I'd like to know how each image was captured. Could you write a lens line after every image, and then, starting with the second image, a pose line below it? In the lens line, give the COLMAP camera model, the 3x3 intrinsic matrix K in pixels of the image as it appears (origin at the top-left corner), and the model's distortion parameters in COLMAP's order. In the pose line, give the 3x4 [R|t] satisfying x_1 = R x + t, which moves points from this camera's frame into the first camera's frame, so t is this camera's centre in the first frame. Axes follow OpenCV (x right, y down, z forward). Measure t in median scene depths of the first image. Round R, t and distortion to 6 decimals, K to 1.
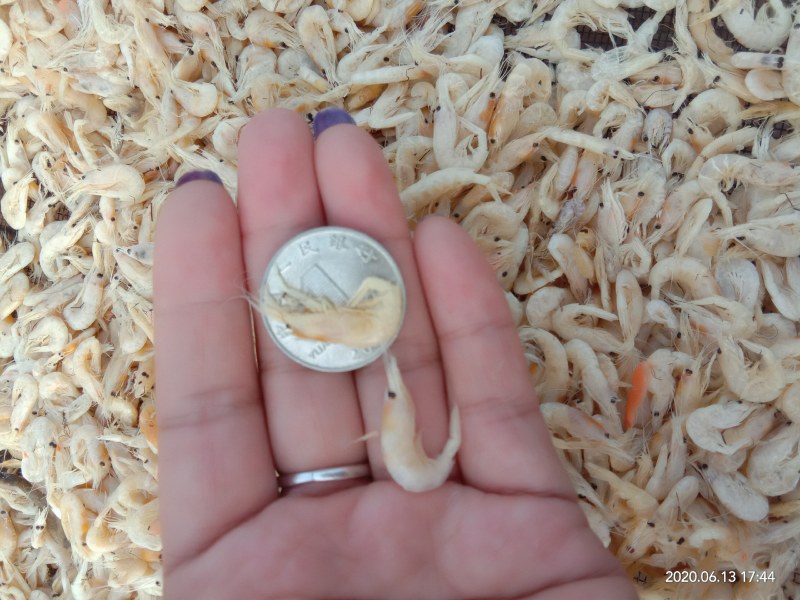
lens RADIAL K [[713.1, 0, 400.0], [0, 713.1, 300.0], [0, 0, 1]] dist [-0.011951, -0.131057]
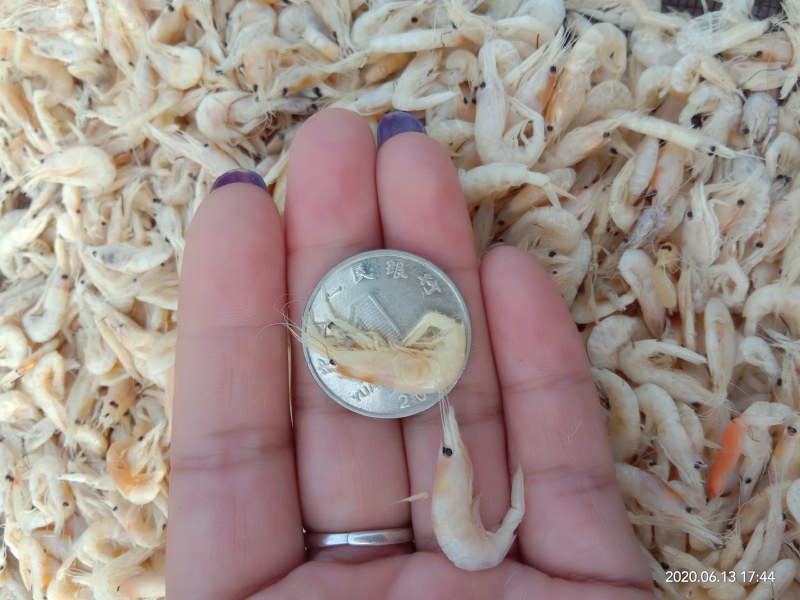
lens RADIAL K [[713.1, 0, 400.0], [0, 713.1, 300.0], [0, 0, 1]] dist [-0.011951, -0.131057]
pose [[0.999821, 0.018512, -0.003995, -0.026608], [-0.018315, 0.998834, 0.044678, -0.062372], [0.004817, -0.044597, 0.998993, 0.196297]]
